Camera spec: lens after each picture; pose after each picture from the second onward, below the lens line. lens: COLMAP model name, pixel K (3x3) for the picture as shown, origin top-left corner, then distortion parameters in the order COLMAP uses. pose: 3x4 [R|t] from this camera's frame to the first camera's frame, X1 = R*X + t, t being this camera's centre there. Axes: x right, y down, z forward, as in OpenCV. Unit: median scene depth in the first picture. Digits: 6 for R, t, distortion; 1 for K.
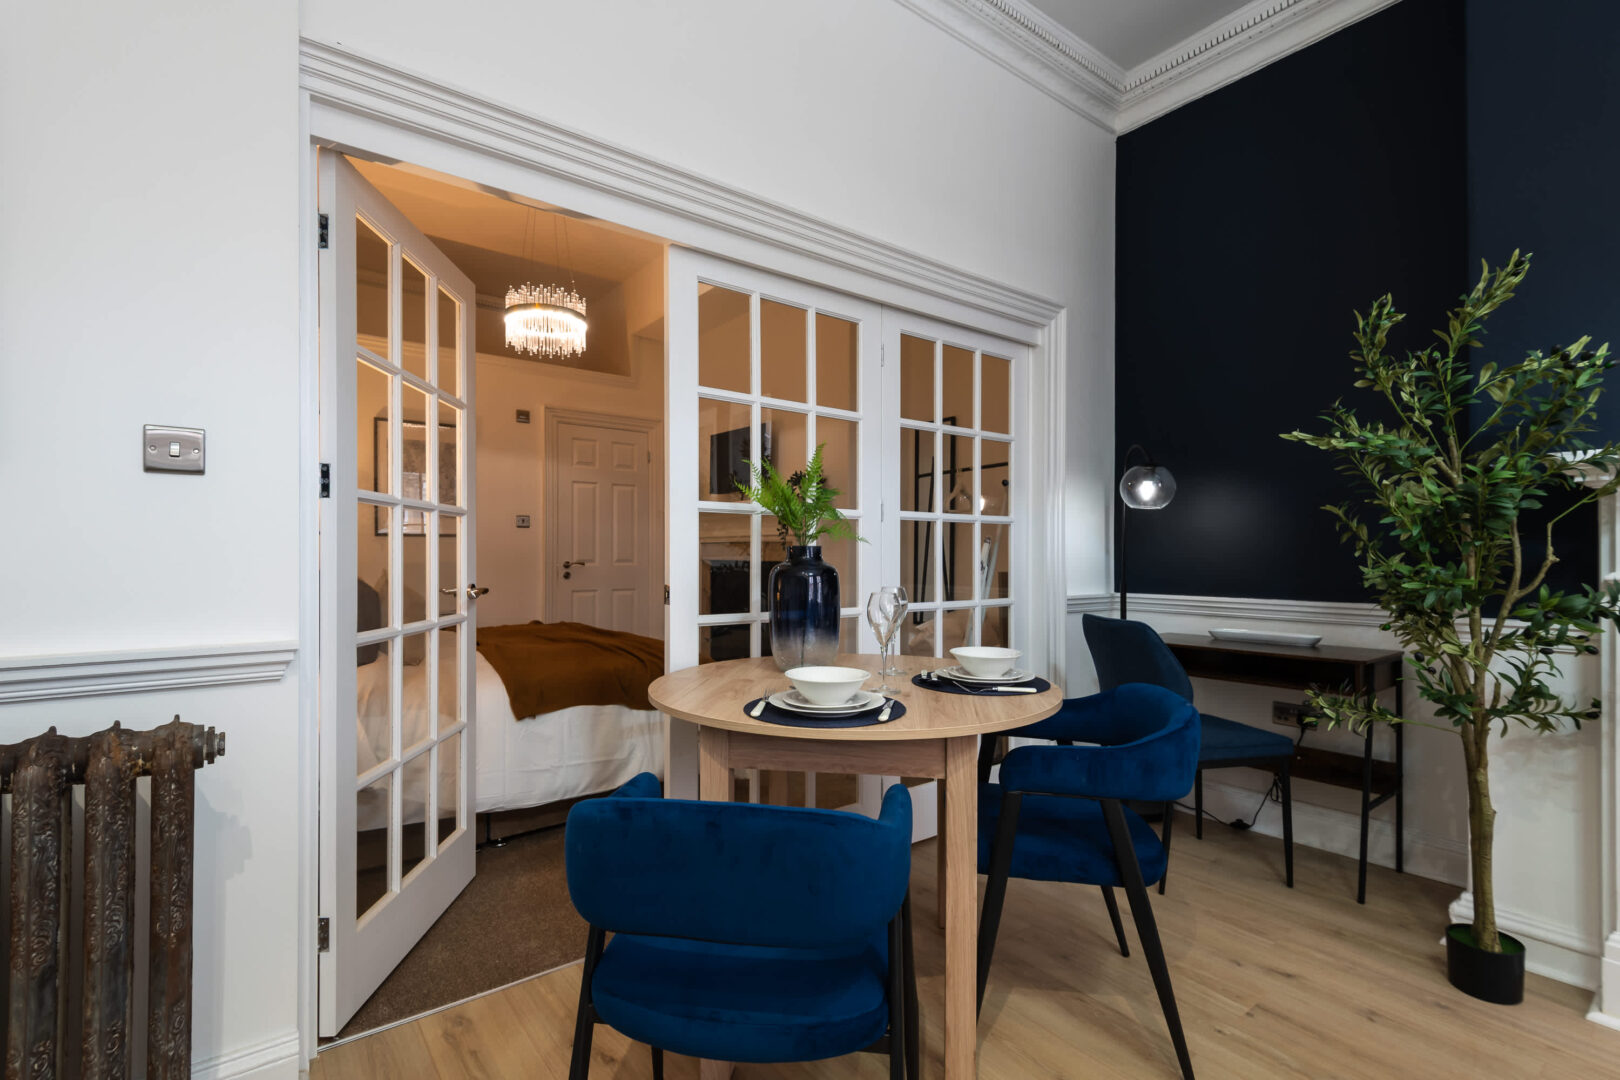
lens RADIAL K [[735.0, 0, 810.7], [0, 735.0, 545.7], [0, 0, 1]] dist [-0.003601, -0.001671]
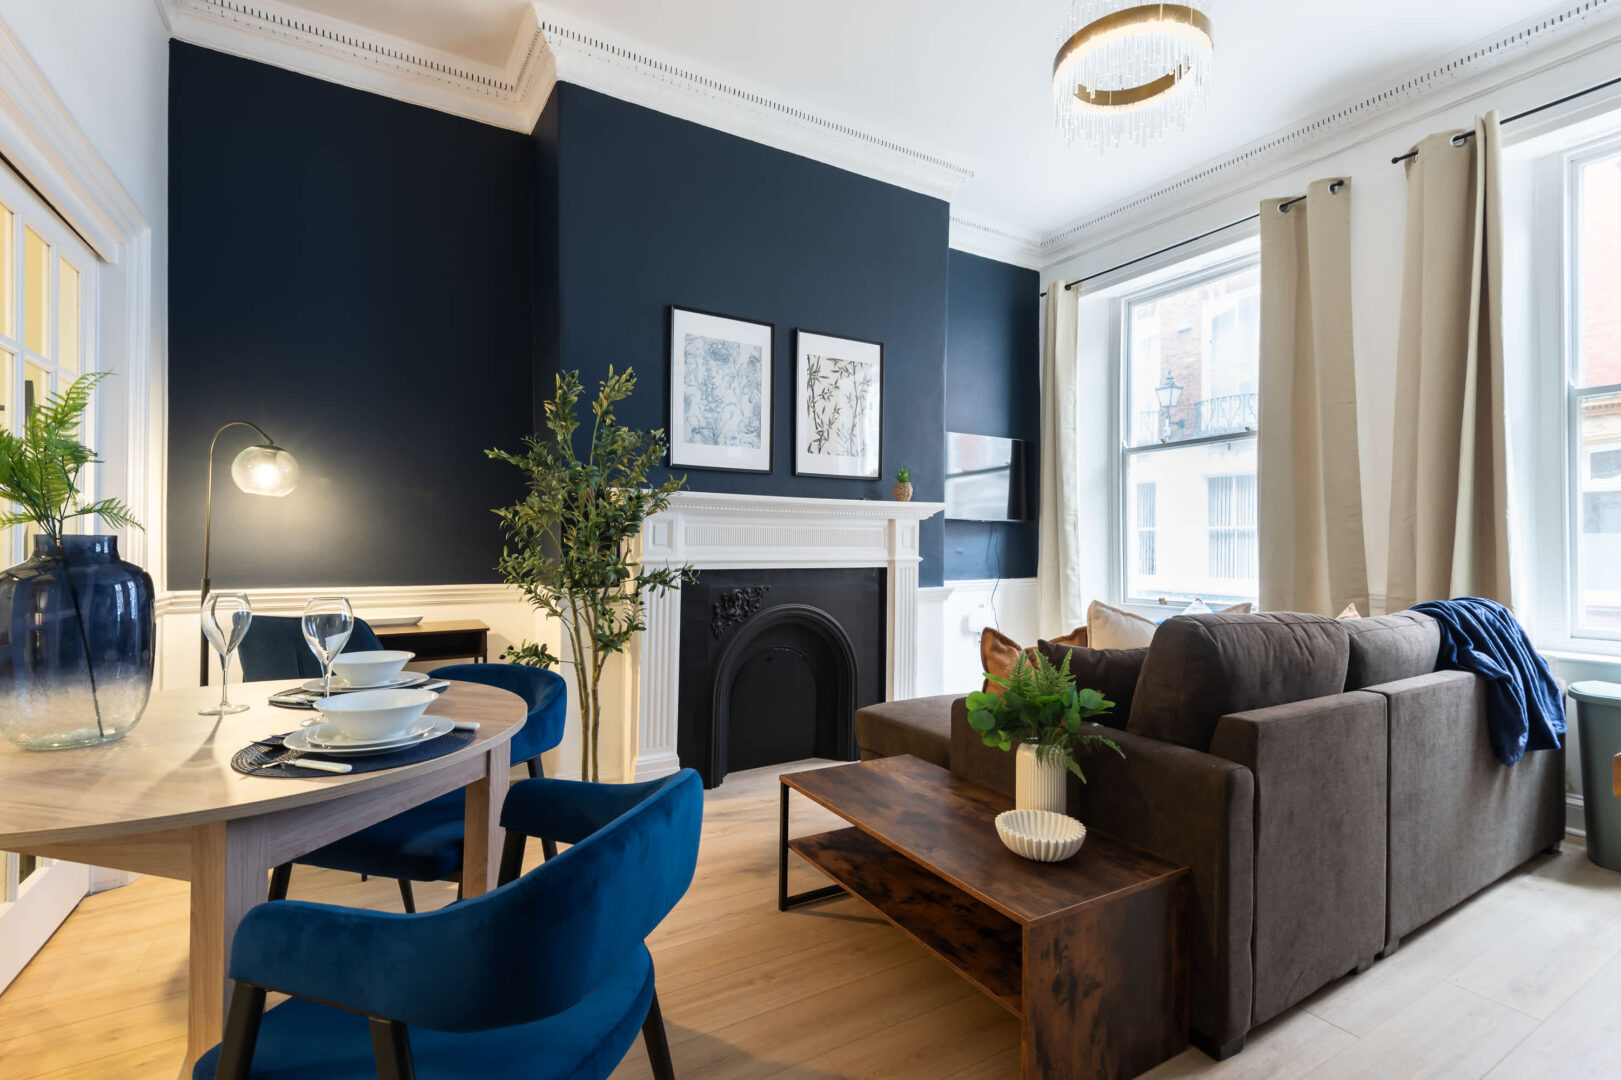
lens RADIAL K [[735.5, 0, 800.5], [0, 735.5, 545.3], [0, 0, 1]] dist [-0.003601, -0.001671]
pose [[0.111711, 0.001509, 0.993740, -0.537589], [-0.019336, 0.999813, 0.000655, -0.001997], [-0.993553, -0.019288, 0.111719, 0.324089]]
